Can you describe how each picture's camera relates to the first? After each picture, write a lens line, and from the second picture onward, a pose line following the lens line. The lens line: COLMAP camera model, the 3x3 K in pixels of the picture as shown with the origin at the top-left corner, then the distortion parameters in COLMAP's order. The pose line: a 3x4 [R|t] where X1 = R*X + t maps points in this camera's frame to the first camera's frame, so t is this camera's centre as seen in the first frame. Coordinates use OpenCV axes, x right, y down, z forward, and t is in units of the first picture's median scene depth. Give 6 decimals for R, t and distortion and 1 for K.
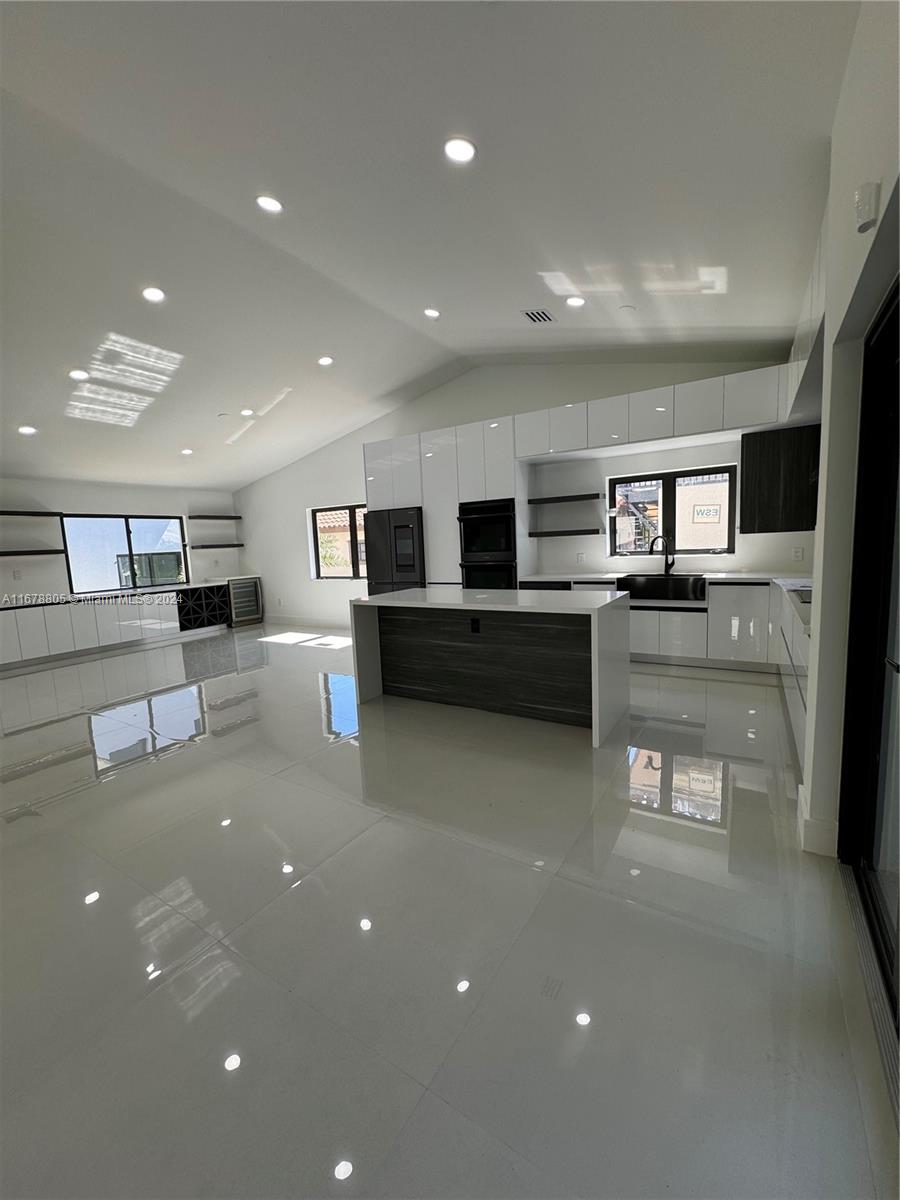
lens RADIAL K [[483.0, 0, 452.5], [0, 483.0, 597.2], [0, 0, 1]] dist [-0.002228, -0.000230]
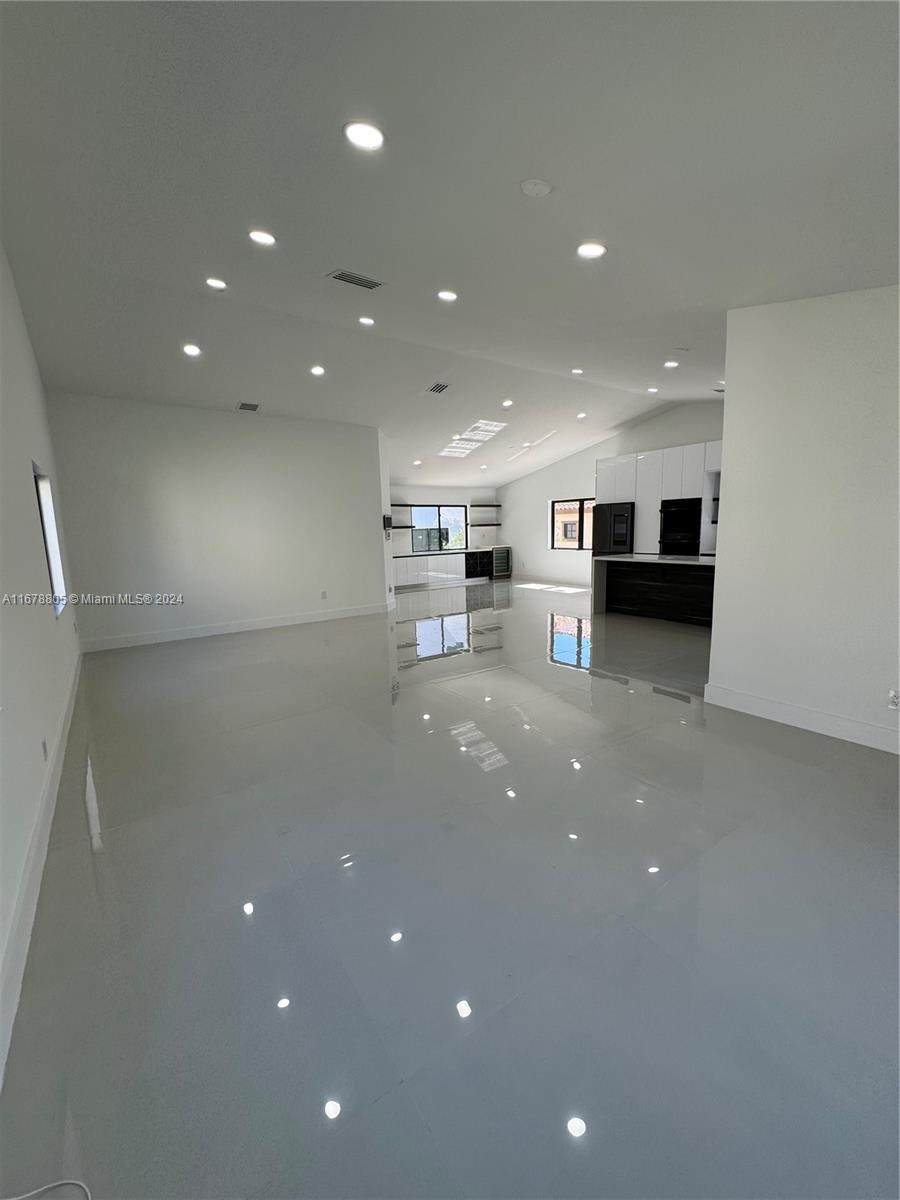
lens RADIAL K [[482.6, 0, 450.0], [0, 482.6, 600.0], [0, 0, 1]] dist [0.000578, 0.000014]
pose [[0.921434, 0.077904, -0.380645, 0.002172], [-0.058801, 0.996369, 0.061579, 0.055300], [0.384060, -0.034359, 0.922669, -0.592333]]
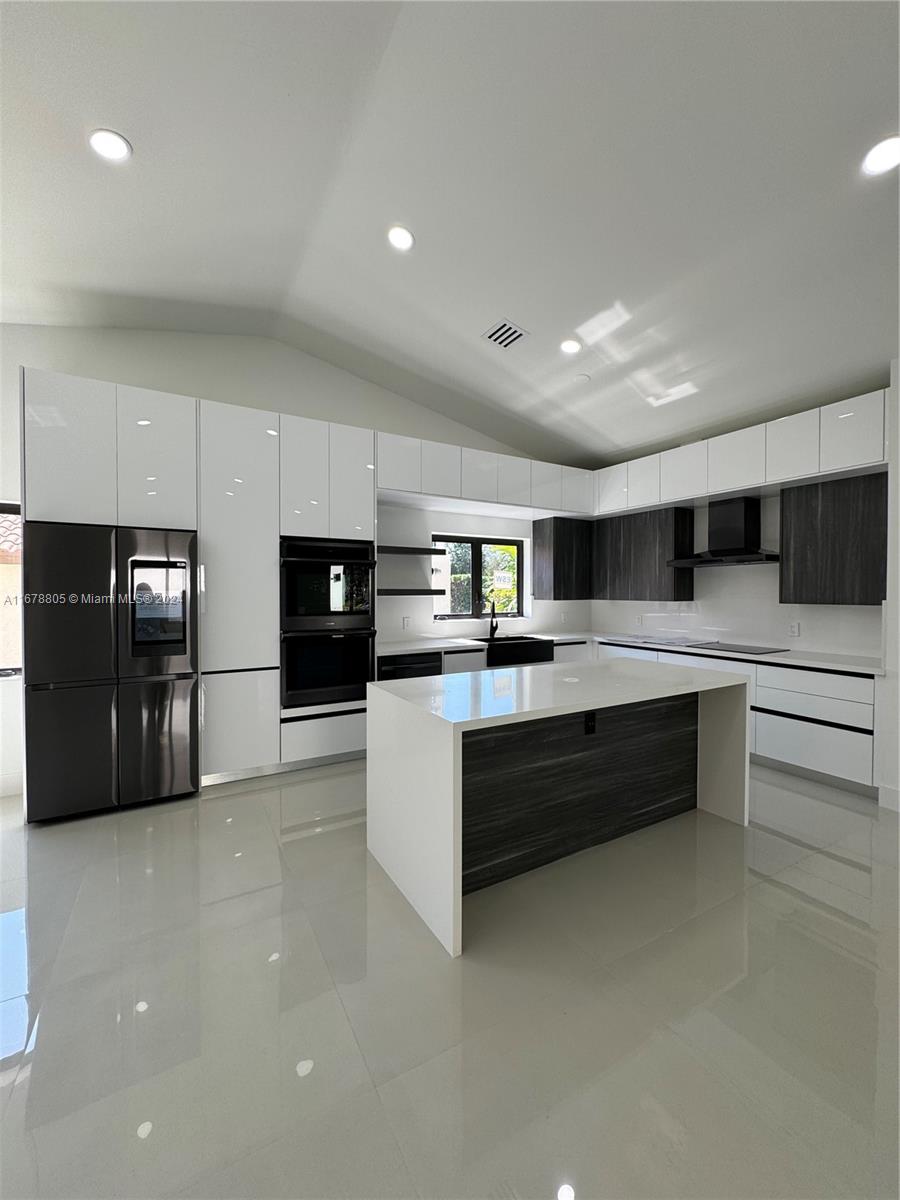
lens RADIAL K [[483.0, 0, 452.5], [0, 483.0, 597.2], [0, 0, 1]] dist [-0.002228, -0.000230]
pose [[0.465152, 0.032796, 0.884623, -0.384285], [0.078295, 0.993873, -0.078015, -0.047893], [-0.881762, 0.105551, 0.459734, 0.485786]]
